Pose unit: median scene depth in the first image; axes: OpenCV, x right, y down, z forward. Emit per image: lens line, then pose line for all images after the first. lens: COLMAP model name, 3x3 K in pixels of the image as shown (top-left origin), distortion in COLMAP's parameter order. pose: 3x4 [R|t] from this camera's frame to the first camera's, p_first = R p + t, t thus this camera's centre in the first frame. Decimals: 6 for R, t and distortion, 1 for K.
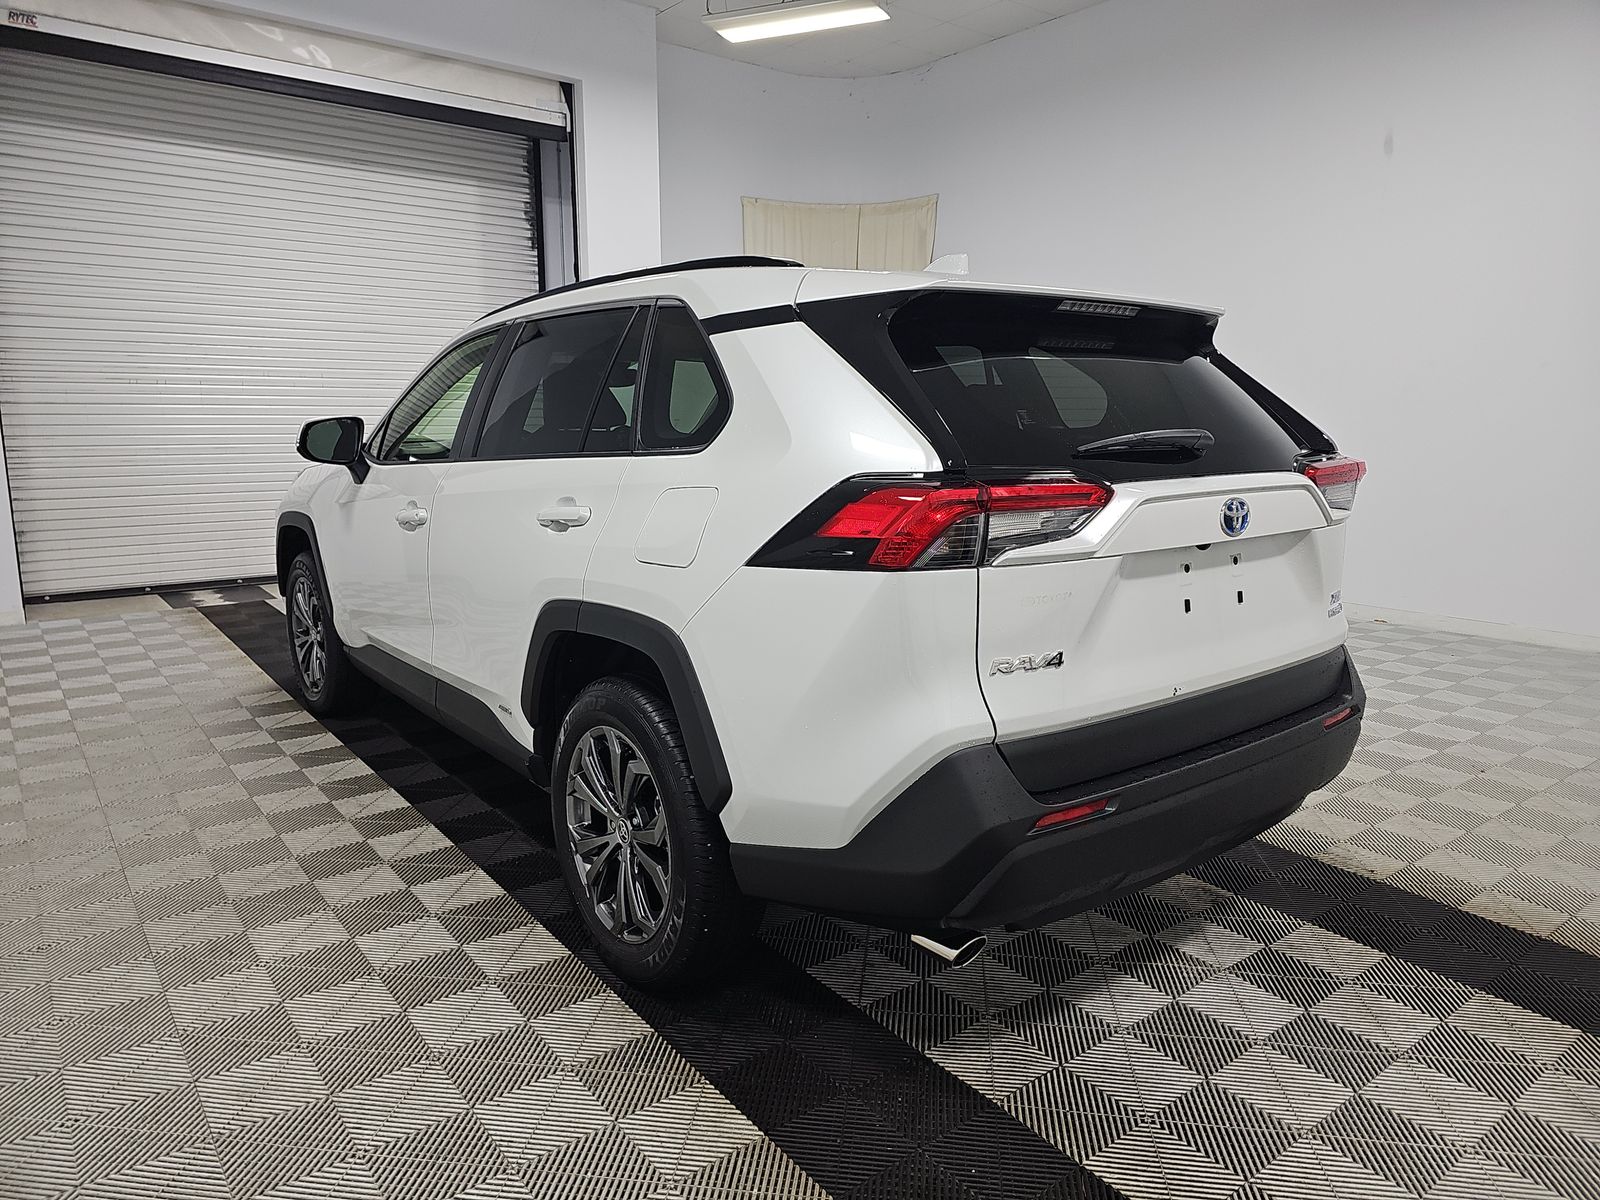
lens RADIAL K [[1069.3, 0, 775.8], [0, 1069.3, 593.9], [0, 0, 1]] dist [0.052232, -0.027473]
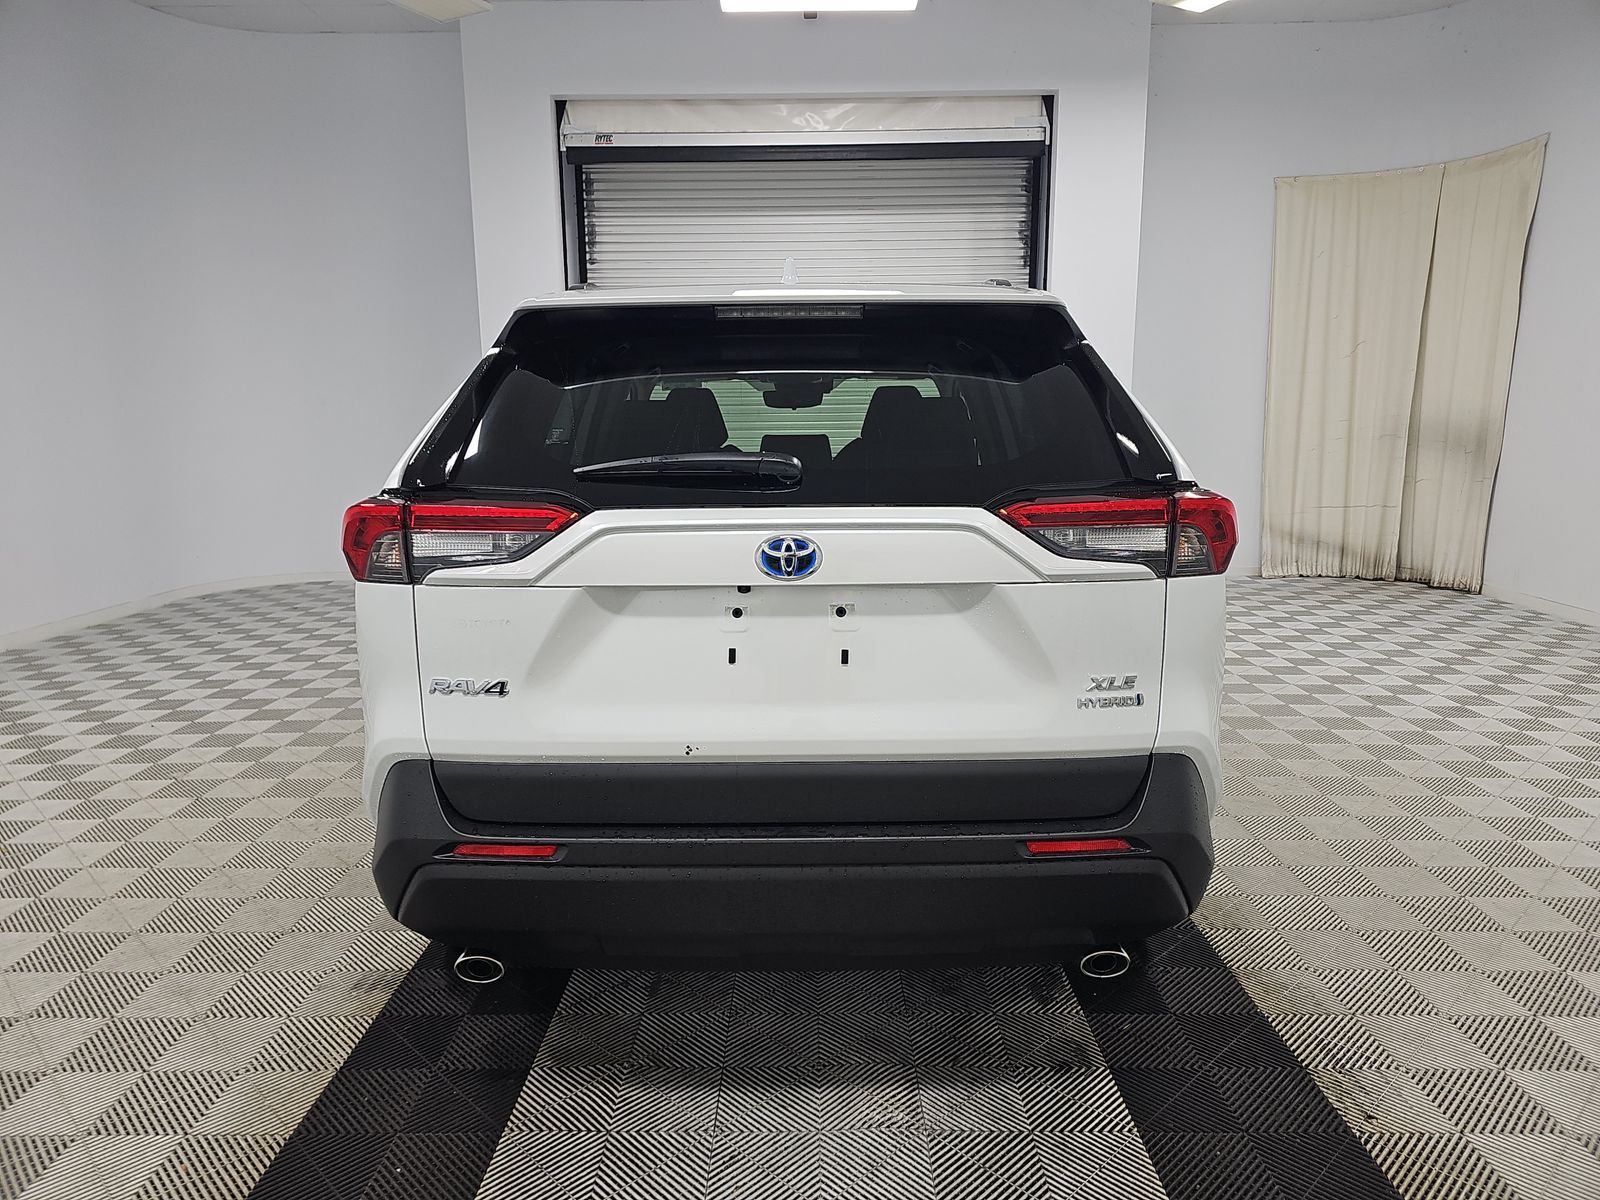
lens RADIAL K [[1069.3, 0, 797.7], [0, 1069.3, 601.1], [0, 0, 1]] dist [0.052232, -0.027473]
pose [[0.783757, 0.089705, -0.614555, 0.787803], [-0.095208, 0.995172, 0.023842, -0.048615], [0.613726, 0.039824, 0.788514, 0.297257]]
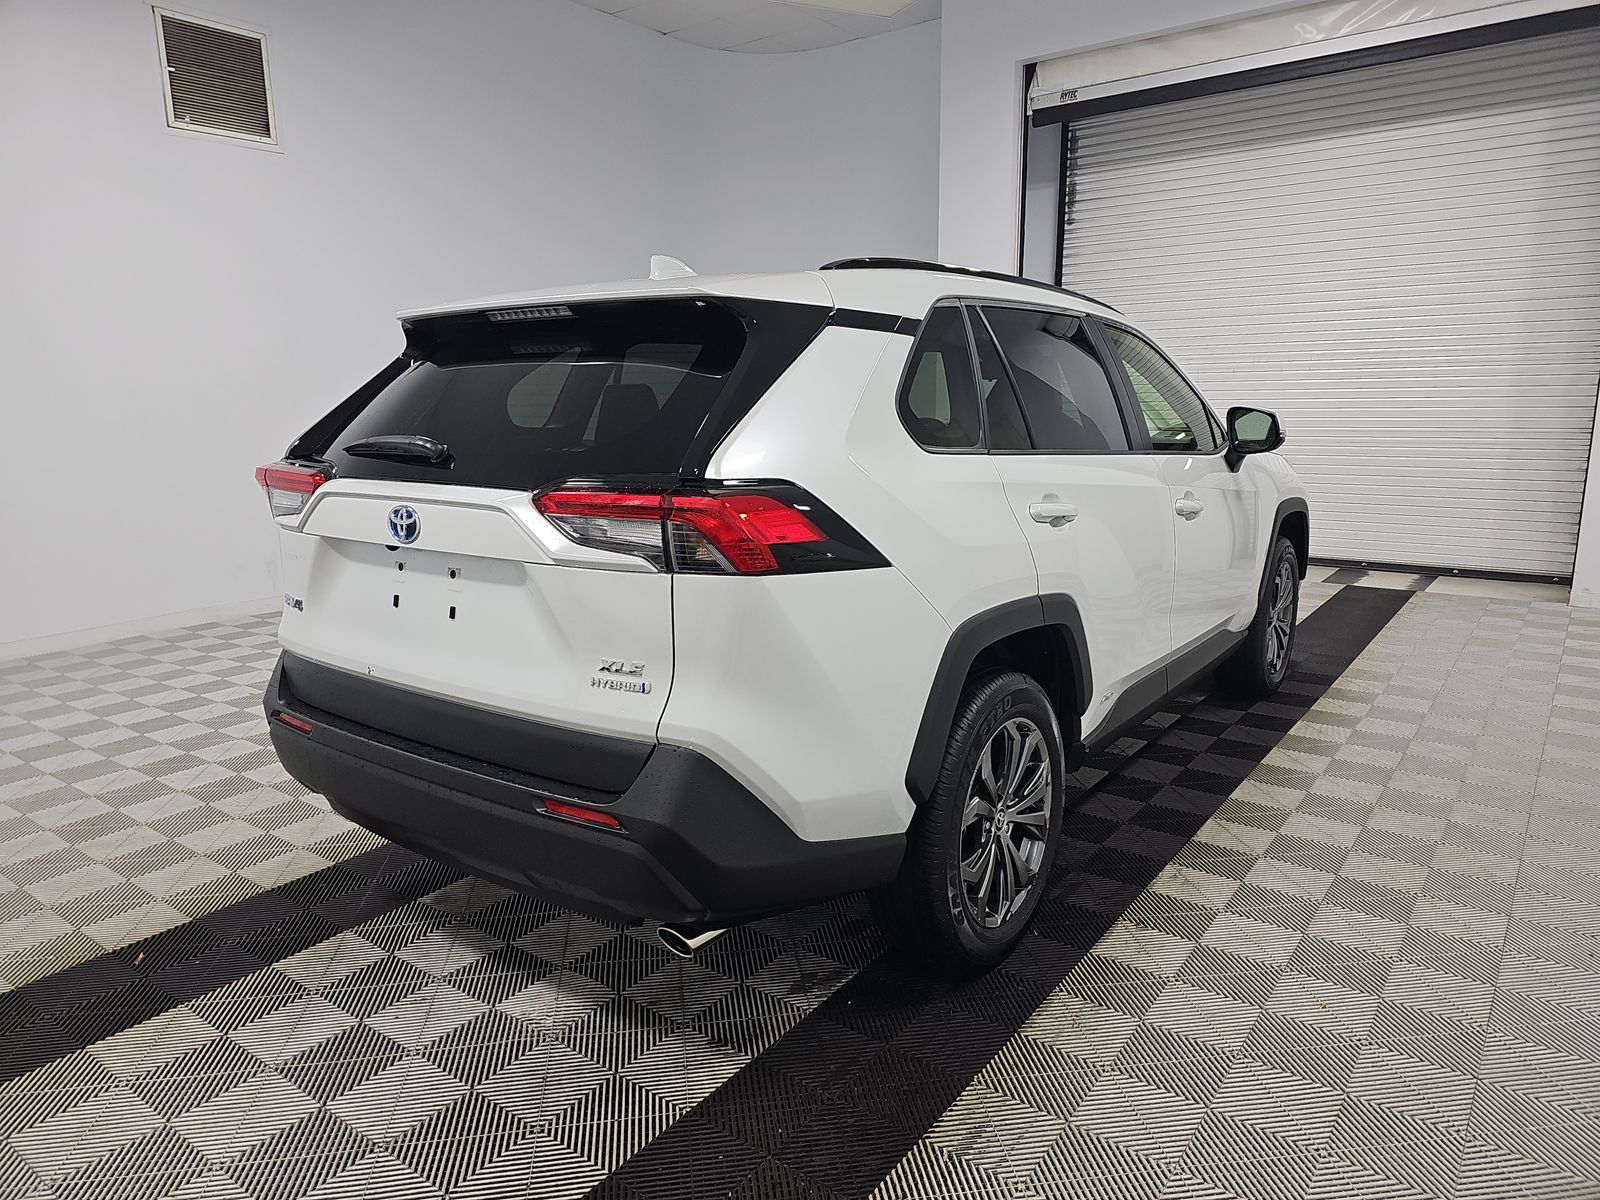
lens RADIAL K [[1069.3, 0, 810.2], [0, 1069.3, 602.4], [0, 0, 1]] dist [0.052232, -0.027473]
pose [[0.263144, 0.182031, -0.947428, 1.253171], [-0.154005, 0.977371, 0.145010, -0.171432], [0.952385, 0.107750, 0.285223, 0.906474]]
